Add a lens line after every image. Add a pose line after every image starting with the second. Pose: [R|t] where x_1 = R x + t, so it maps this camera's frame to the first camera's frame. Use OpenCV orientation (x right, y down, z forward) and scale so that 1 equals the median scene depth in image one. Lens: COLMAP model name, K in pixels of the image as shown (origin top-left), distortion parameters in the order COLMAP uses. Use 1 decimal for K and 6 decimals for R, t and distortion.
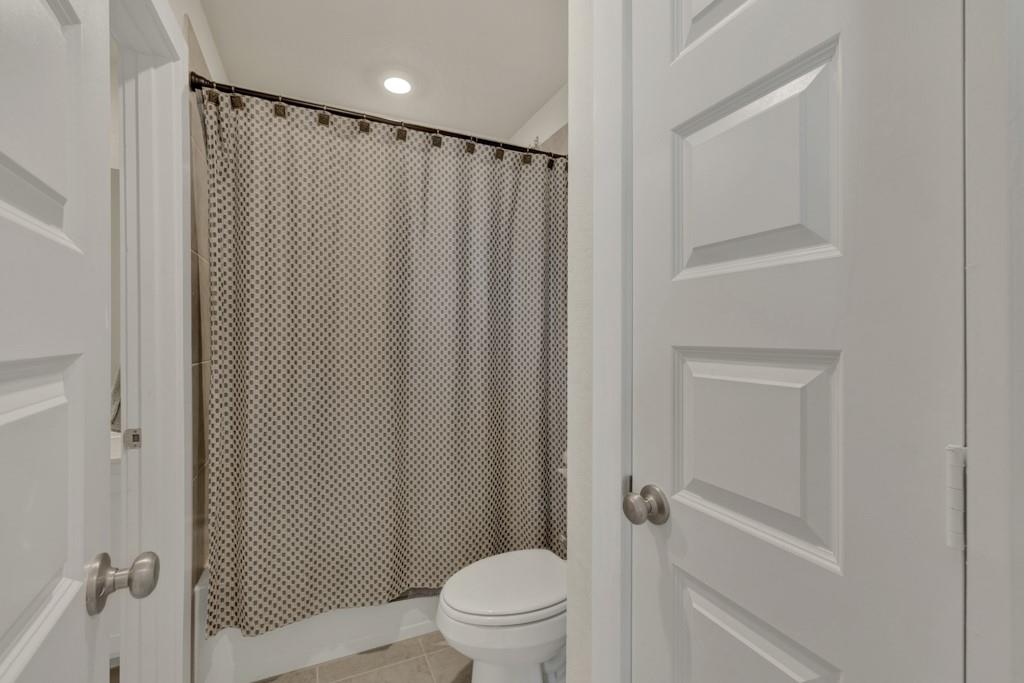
lens RADIAL K [[454.0, 0, 510.8], [0, 454.0, 338.6], [0, 0, 1]] dist [-0.000273, -0.000382]
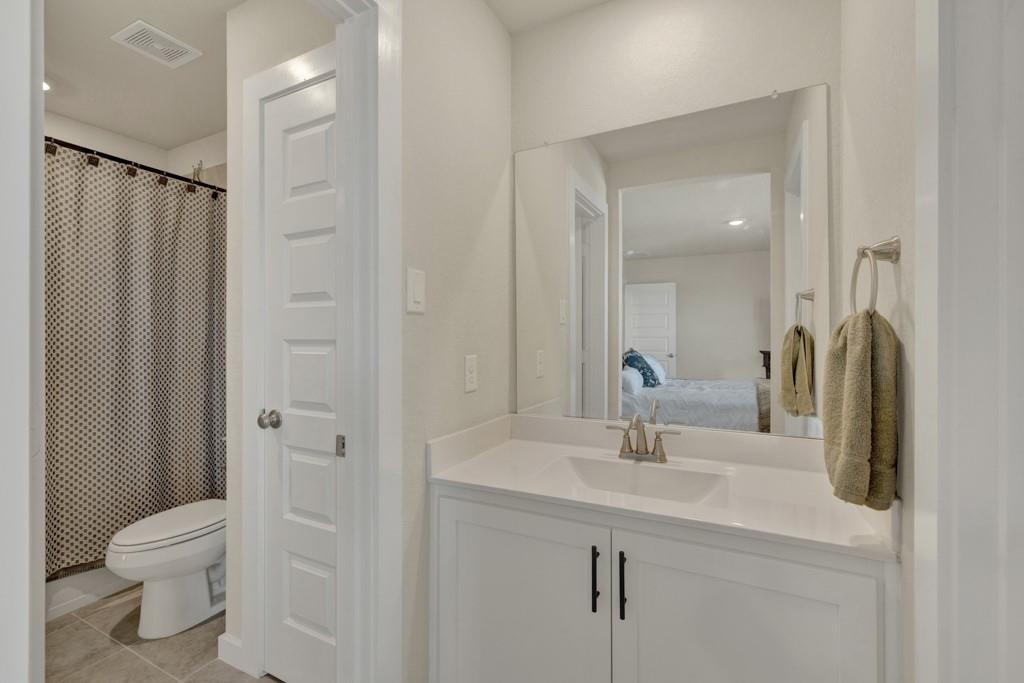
lens RADIAL K [[454.0, 0, 508.3], [0, 454.0, 332.8], [0, 0, 1]] dist [-0.000273, -0.000382]
pose [[0.790725, 0.000411, 0.612171, -0.037490], [0.007219, 0.999924, -0.009996, 0.004874], [-0.612129, 0.012324, 0.790662, -0.473733]]
